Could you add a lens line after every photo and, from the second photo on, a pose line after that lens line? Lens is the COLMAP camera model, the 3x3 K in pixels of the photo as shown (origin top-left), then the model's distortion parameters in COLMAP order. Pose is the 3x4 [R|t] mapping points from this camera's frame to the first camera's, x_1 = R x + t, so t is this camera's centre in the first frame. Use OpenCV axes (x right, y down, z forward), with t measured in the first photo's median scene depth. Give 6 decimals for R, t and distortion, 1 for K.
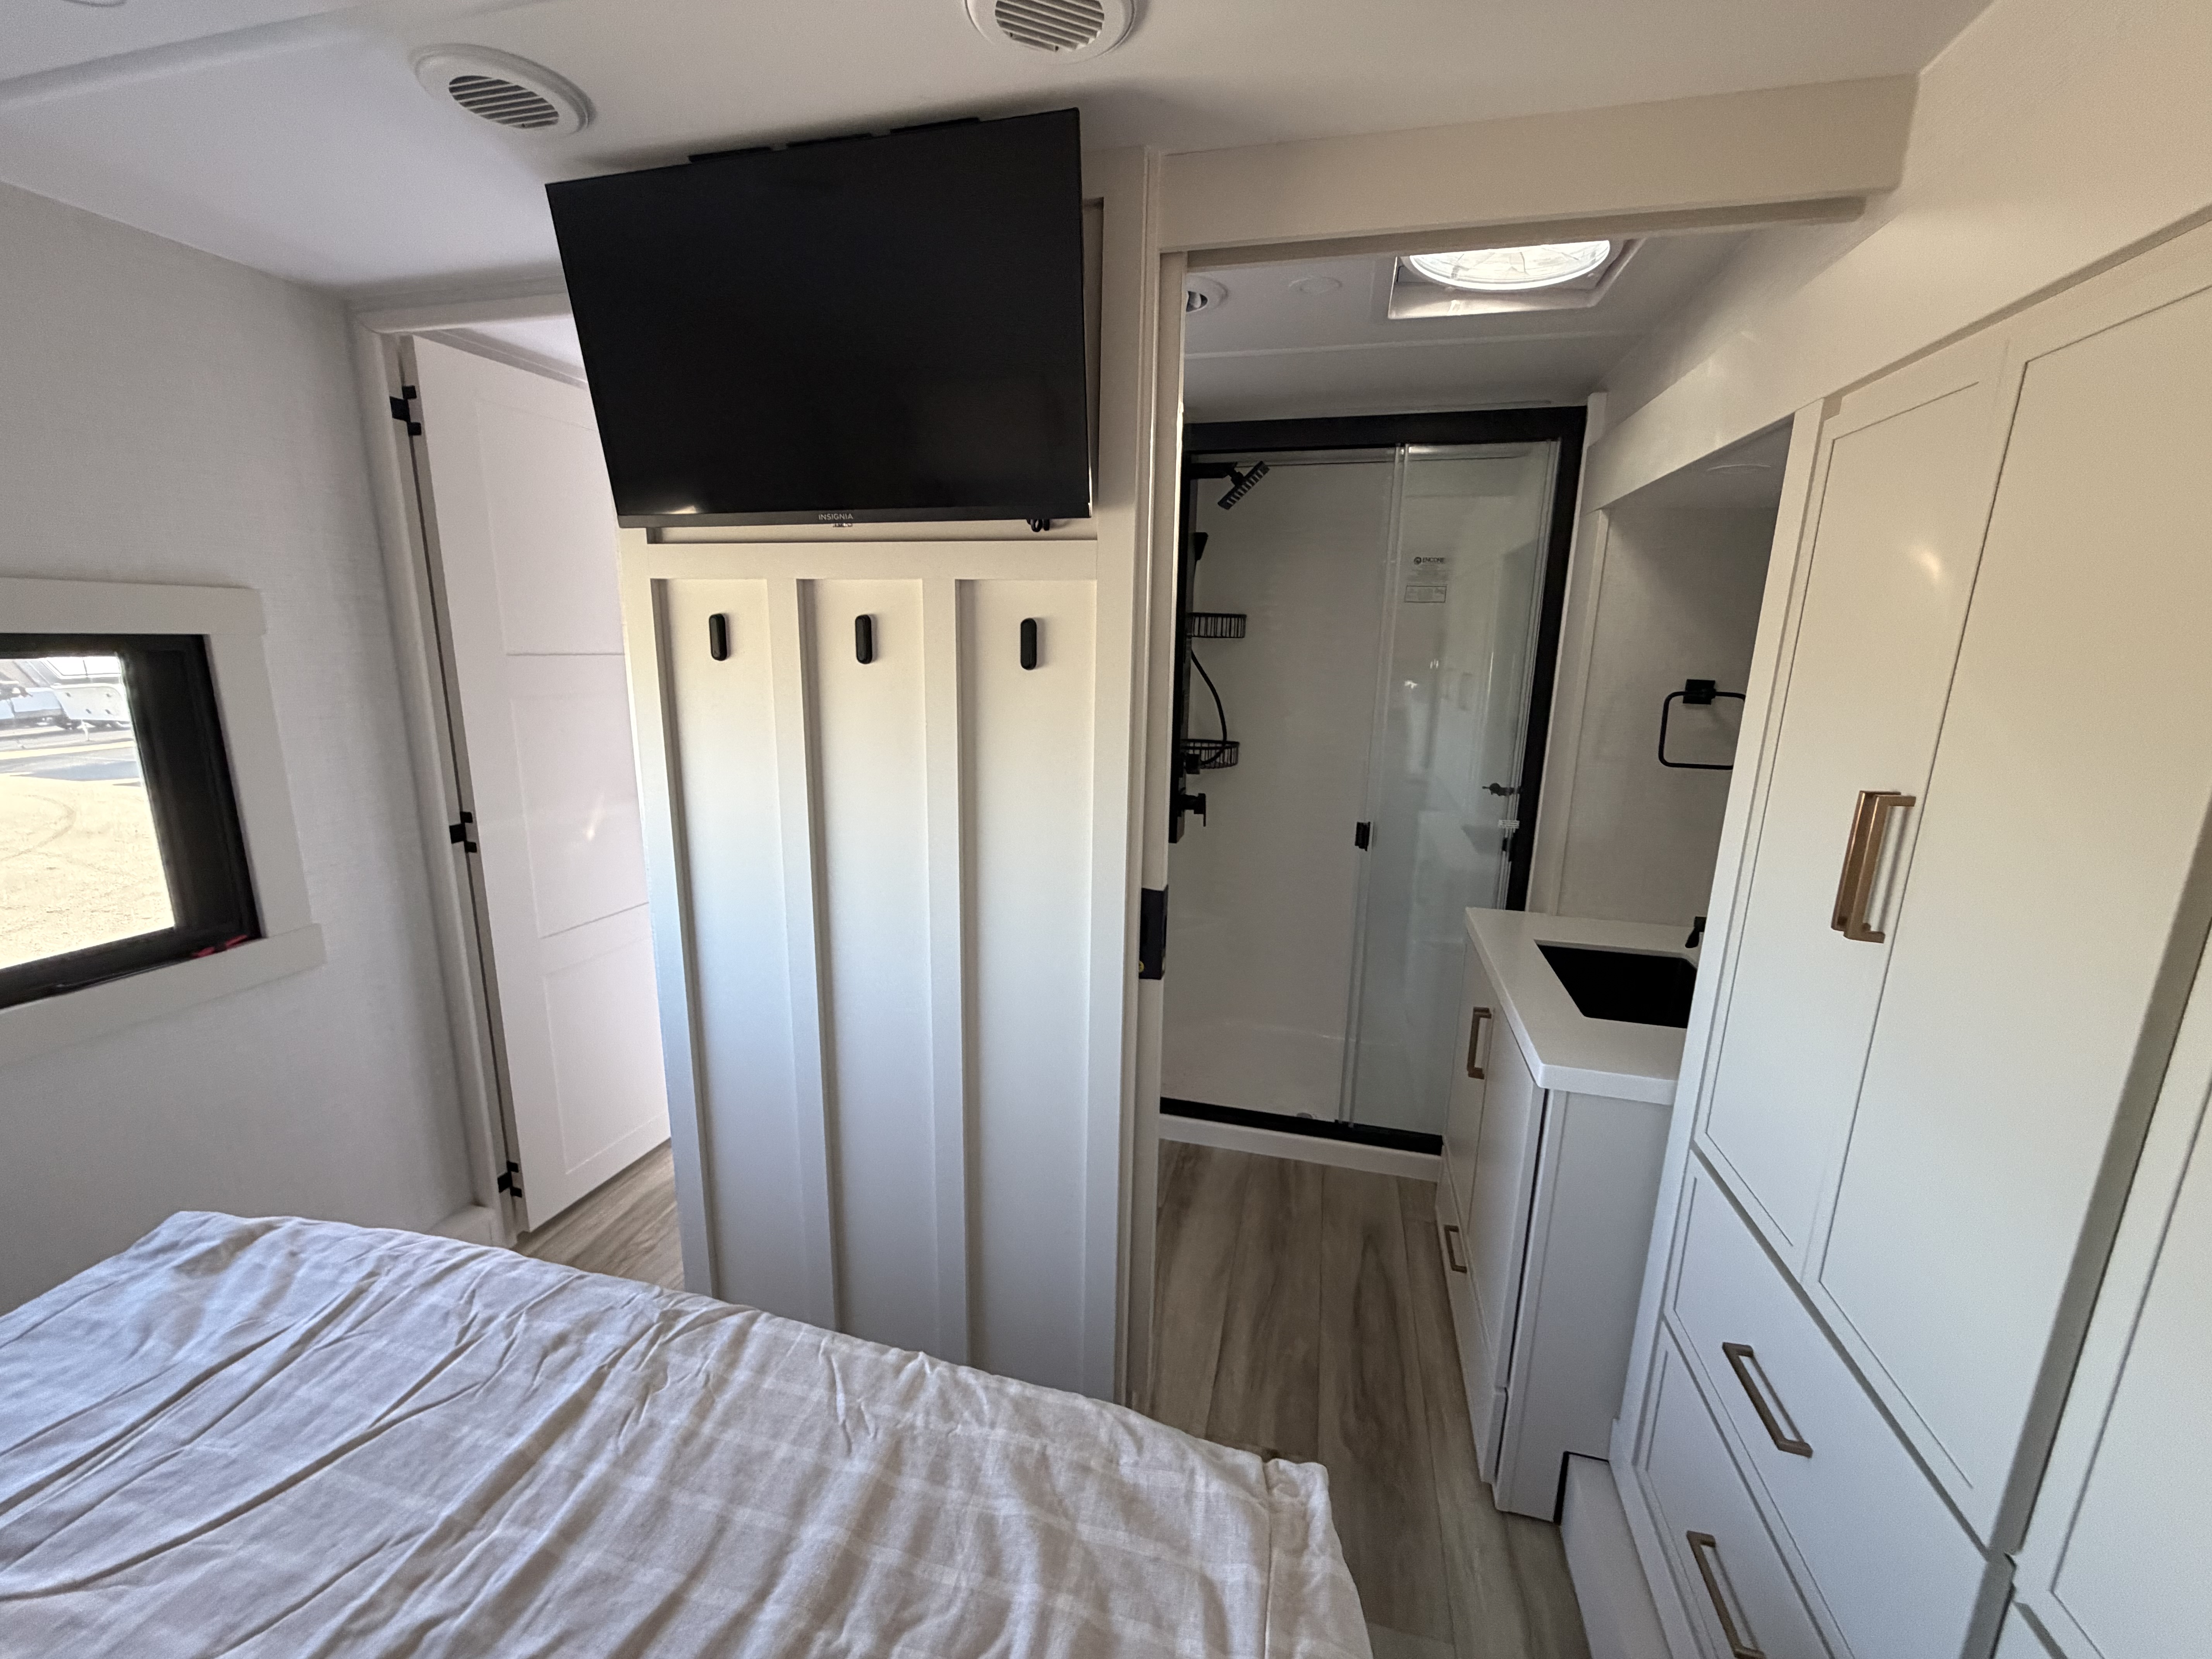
lens RADIAL K [[877.7, 0, 1096.3], [0, 877.7, 828.7], [0, 0, 1]] dist [0.000232, -0.000250]
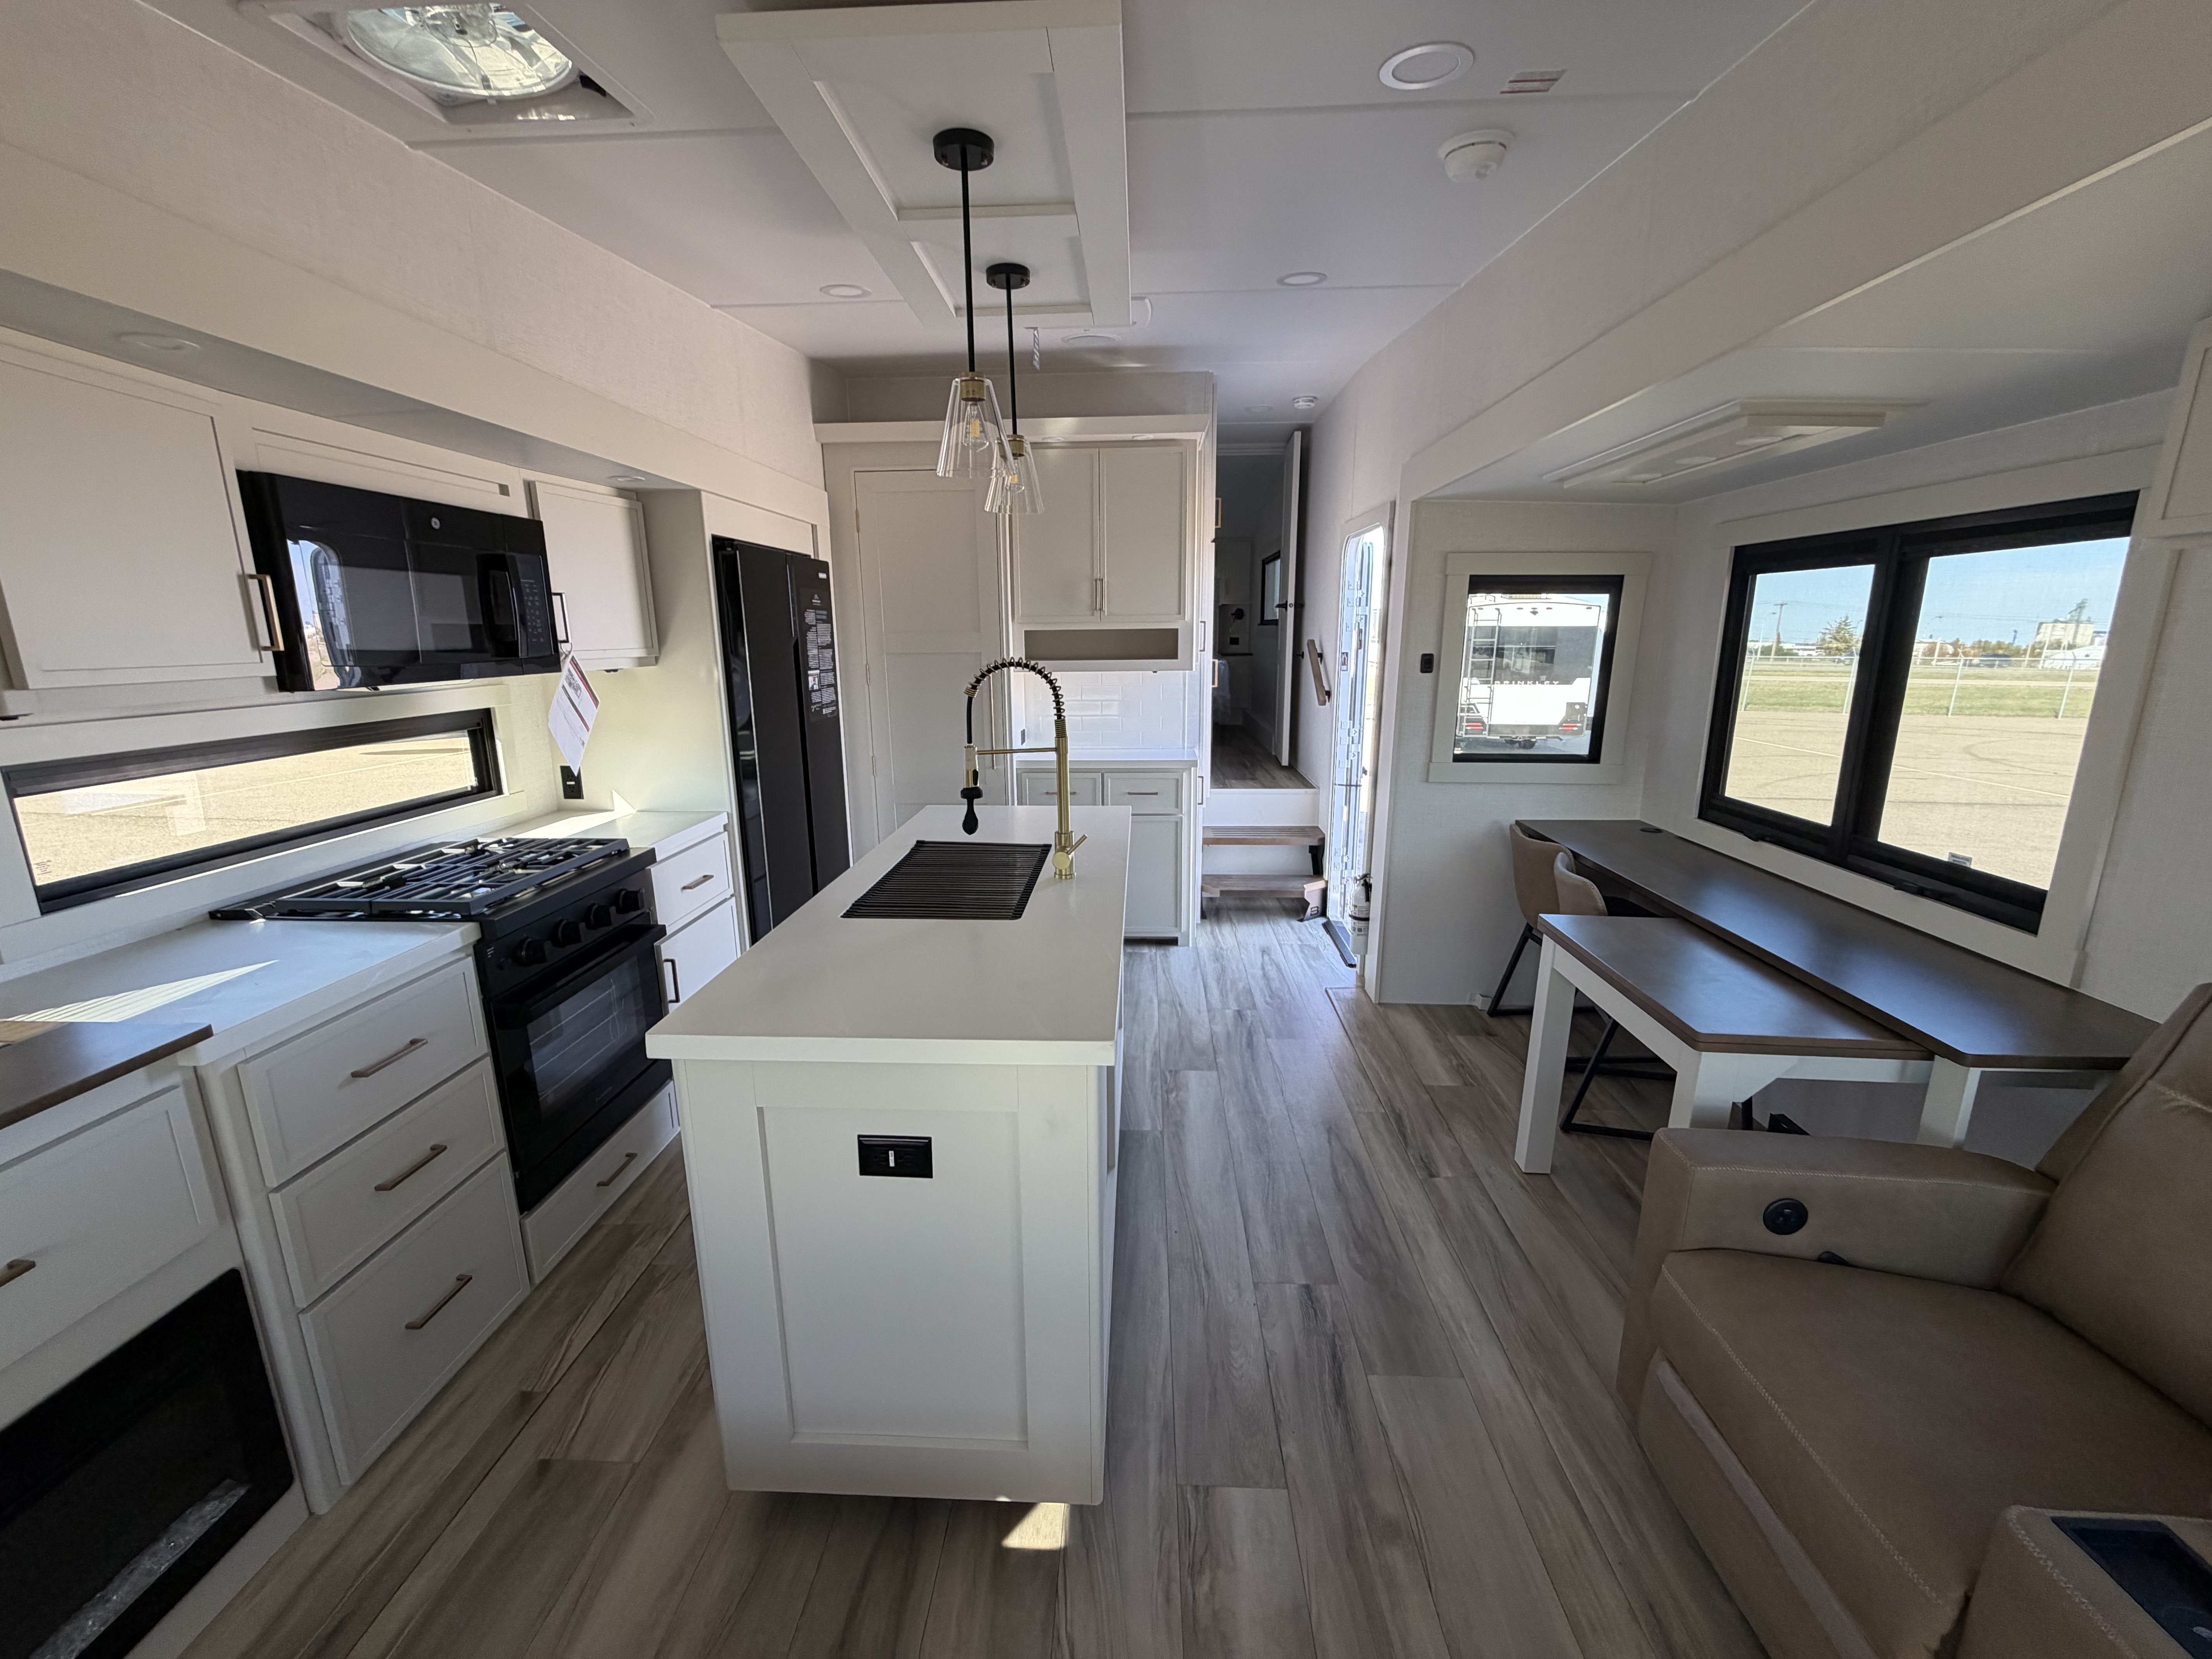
lens RADIAL K [[877.7, 0, 1092.7], [0, 877.7, 827.7], [0, 0, 1]] dist [0.000232, -0.000250]
pose [[0.980132, -0.066439, 0.186889, -0.267507], [0.064077, 0.997770, 0.018659, -0.007562], [-0.187712, -0.006313, 0.982204, -0.182785]]
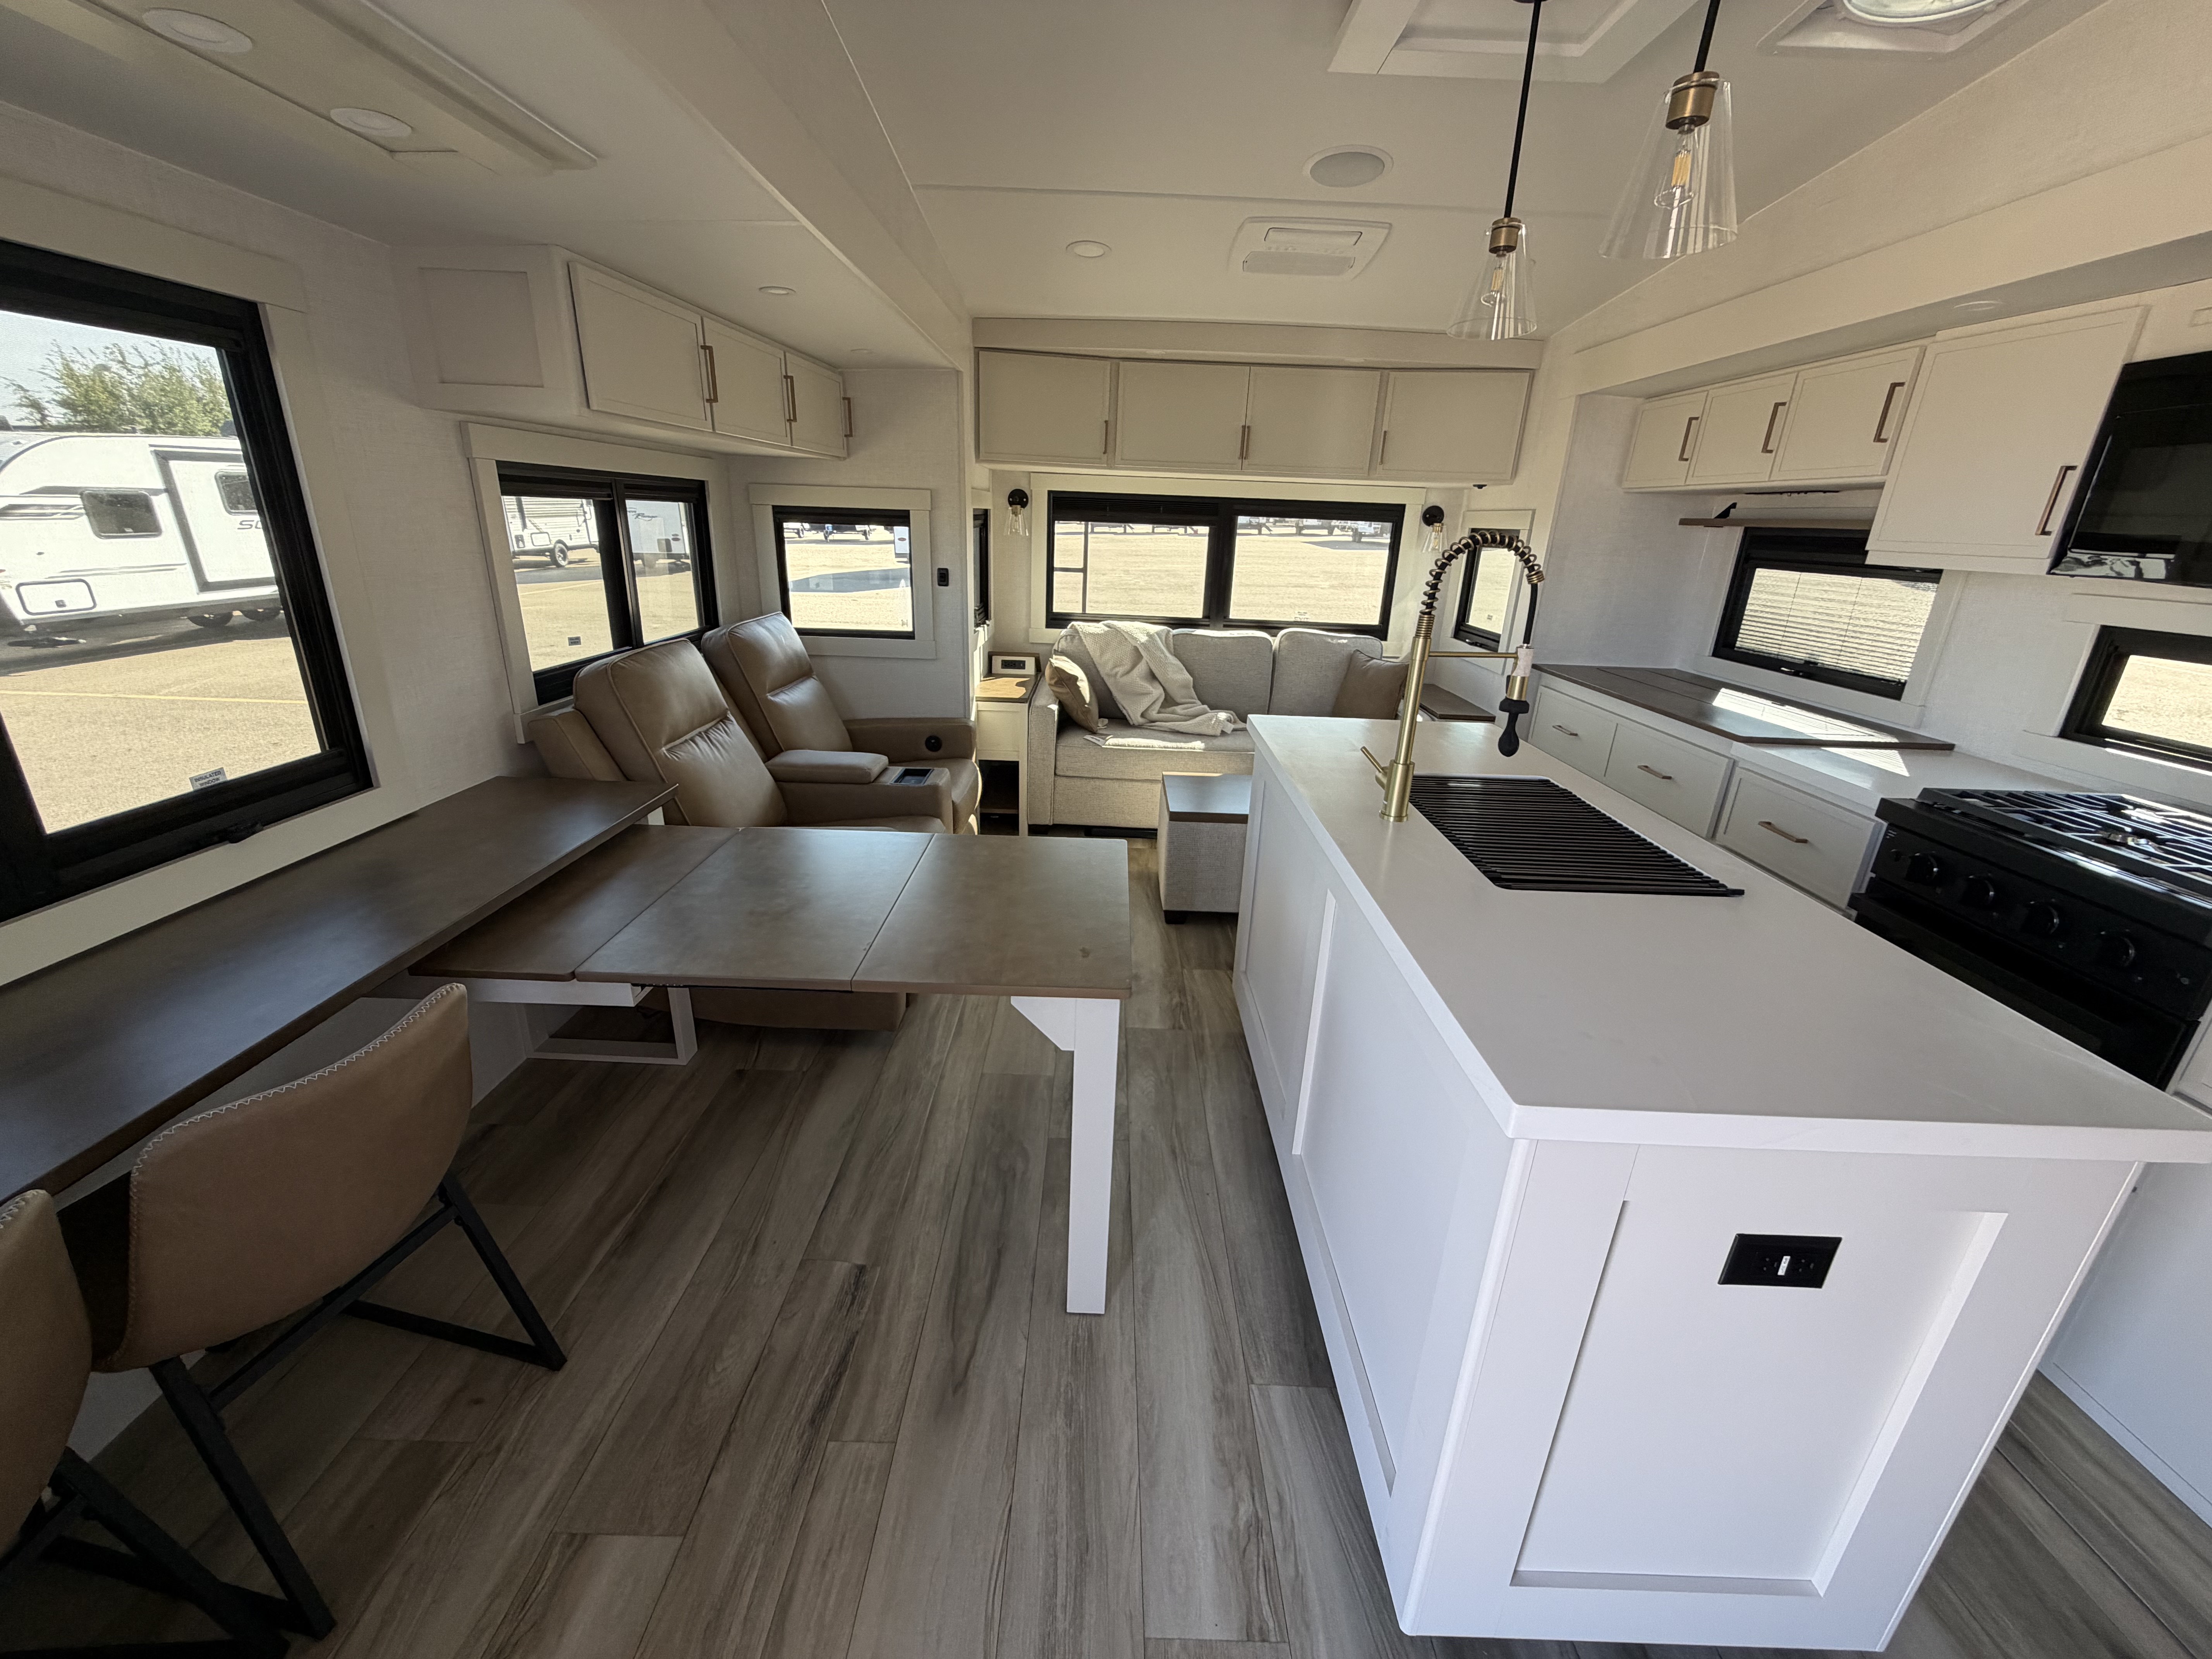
lens RADIAL K [[877.7, 0, 1096.5], [0, 877.7, 833.2], [0, 0, 1]] dist [0.000232, -0.000250]
pose [[-0.969982, 0.032637, -0.240976, 0.432384], [-0.099548, 0.850823, 0.515936, -0.351334], [0.221867, 0.524438, -0.822034, 1.655965]]
